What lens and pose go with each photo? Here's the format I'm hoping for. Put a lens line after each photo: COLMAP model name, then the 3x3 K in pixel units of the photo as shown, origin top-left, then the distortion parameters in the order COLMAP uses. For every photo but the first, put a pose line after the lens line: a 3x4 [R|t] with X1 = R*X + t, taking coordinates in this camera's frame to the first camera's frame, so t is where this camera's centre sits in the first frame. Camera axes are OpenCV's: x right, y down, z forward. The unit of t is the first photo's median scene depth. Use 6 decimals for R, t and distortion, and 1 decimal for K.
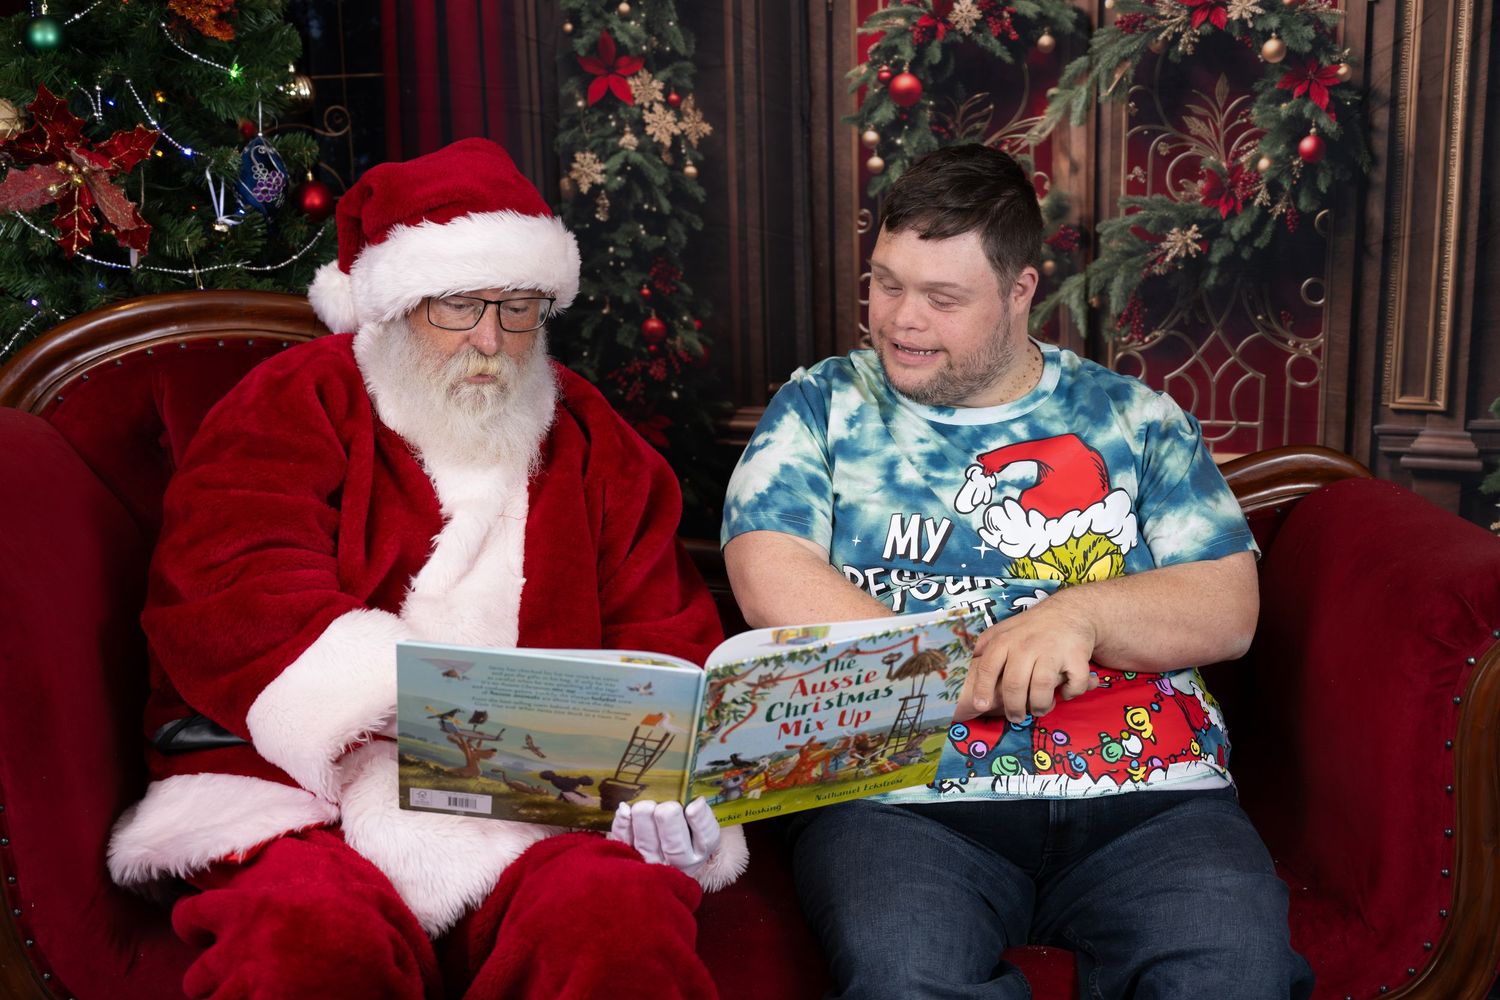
lens RADIAL K [[2278.6, 0, 750.8], [0, 2278.6, 500.9], [0, 0, 1]] dist [-0.049820, 0.000000]
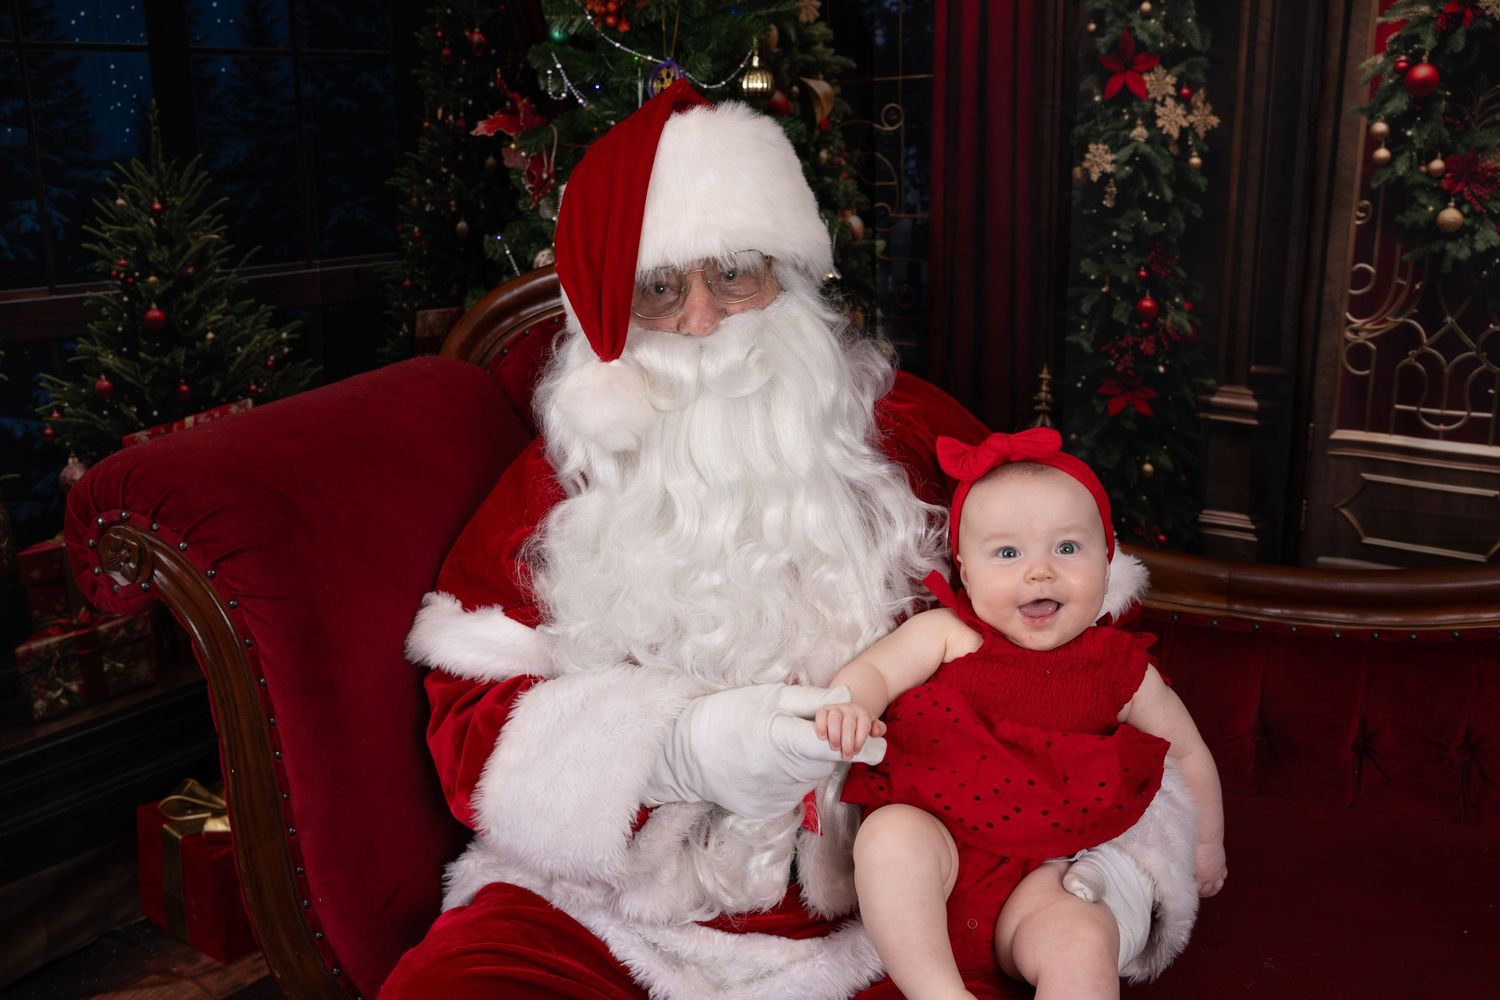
lens RADIAL K [[1421.4, 0, 748.4], [0, 1421.4, 535.4], [0, 0, 1]] dist [-0.011667, 0.000000]
pose [[0.936873, 0.100007, -0.335063, 0.018193], [-0.068512, 0.992155, 0.104565, -0.025229], [0.342892, -0.075009, 0.936375, 0.285733]]
